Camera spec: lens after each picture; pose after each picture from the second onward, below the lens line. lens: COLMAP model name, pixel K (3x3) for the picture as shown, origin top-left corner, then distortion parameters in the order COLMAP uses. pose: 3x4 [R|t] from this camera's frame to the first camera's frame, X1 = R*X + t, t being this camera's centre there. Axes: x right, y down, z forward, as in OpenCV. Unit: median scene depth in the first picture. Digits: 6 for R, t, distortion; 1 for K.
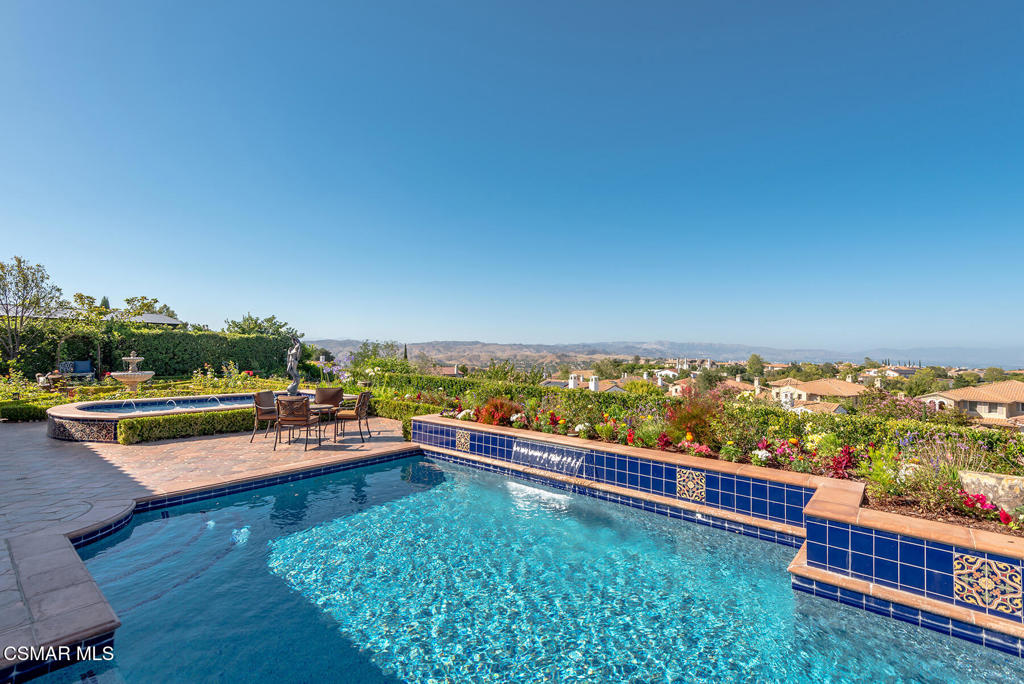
lens RADIAL K [[463.7, 0, 515.1], [0, 463.7, 334.9], [0, 0, 1]] dist [0.034711, -0.015385]
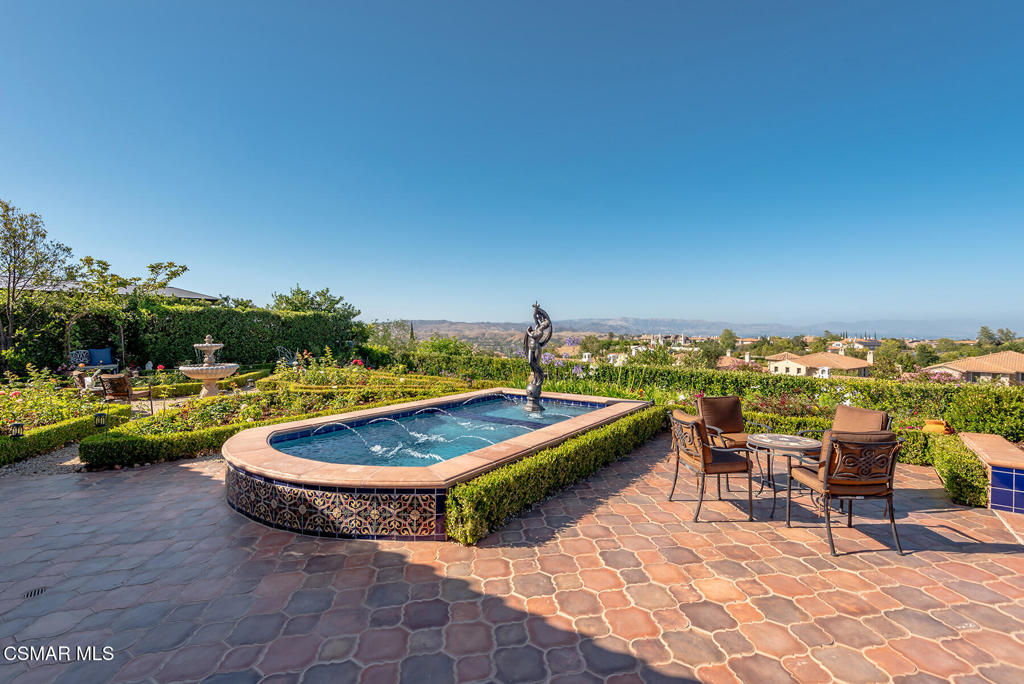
lens RADIAL K [[463.7, 0, 515.1], [0, 463.7, 334.9], [0, 0, 1]] dist [0.034711, -0.015385]
pose [[0.997439, -0.013813, 0.070171, -0.320995], [0.010484, 0.998812, 0.047596, 0.005181], [-0.070745, -0.046738, 0.996399, 0.222758]]
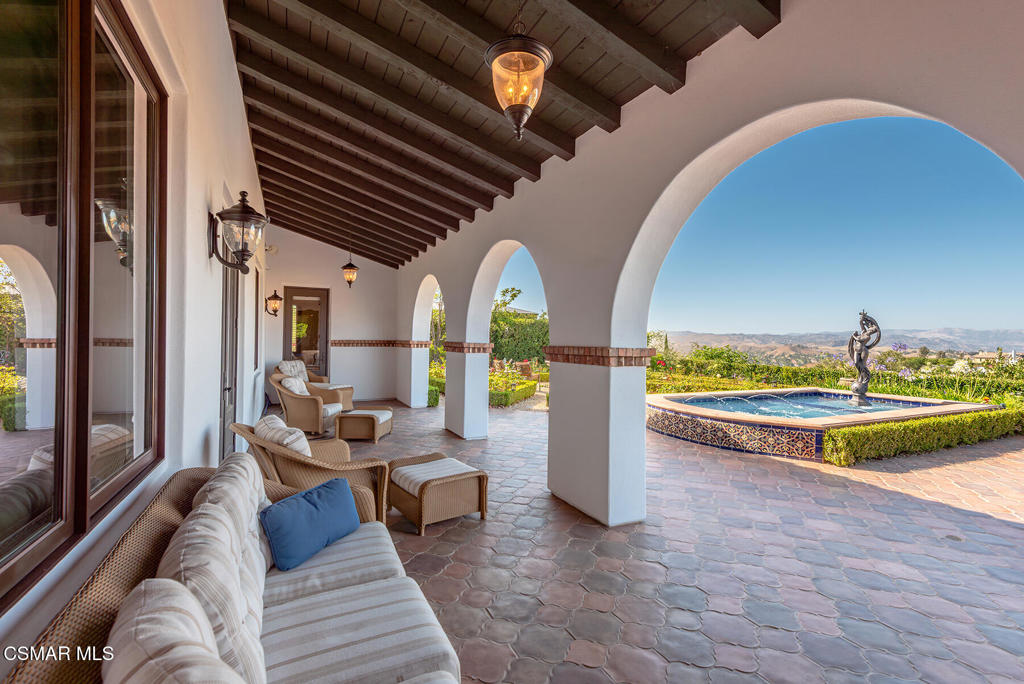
lens RADIAL K [[469.0, 0, 514.5], [0, 469.0, 337.6], [0, 0, 1]] dist [0.034323, -0.018803]
pose [[0.906731, -0.005038, -0.421680, -0.383457], [0.015874, 0.999628, 0.022190, 0.007047], [0.421411, -0.026814, 0.906473, 0.062796]]
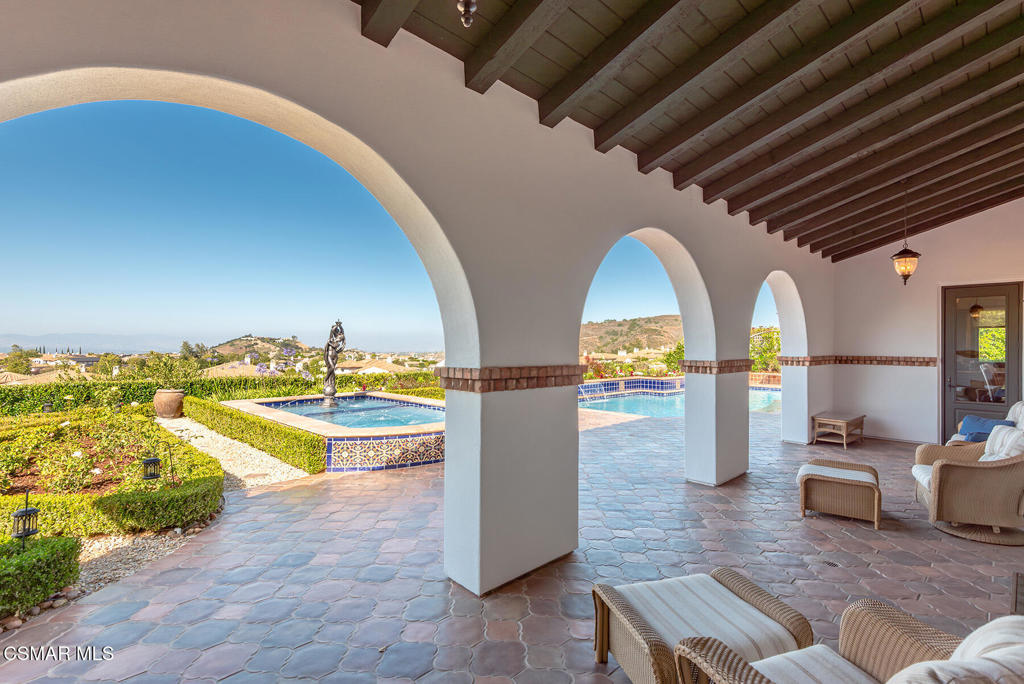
lens RADIAL K [[478.4, 0, 521.2], [0, 478.4, 343.5], [0, 0, 1]] dist [0.029158, -0.000236]
pose [[0.097127, -0.008123, 0.995239, -0.740420], [-0.038159, 0.999201, 0.011879, 0.007711], [-0.994540, -0.039131, 0.096739, 0.355704]]
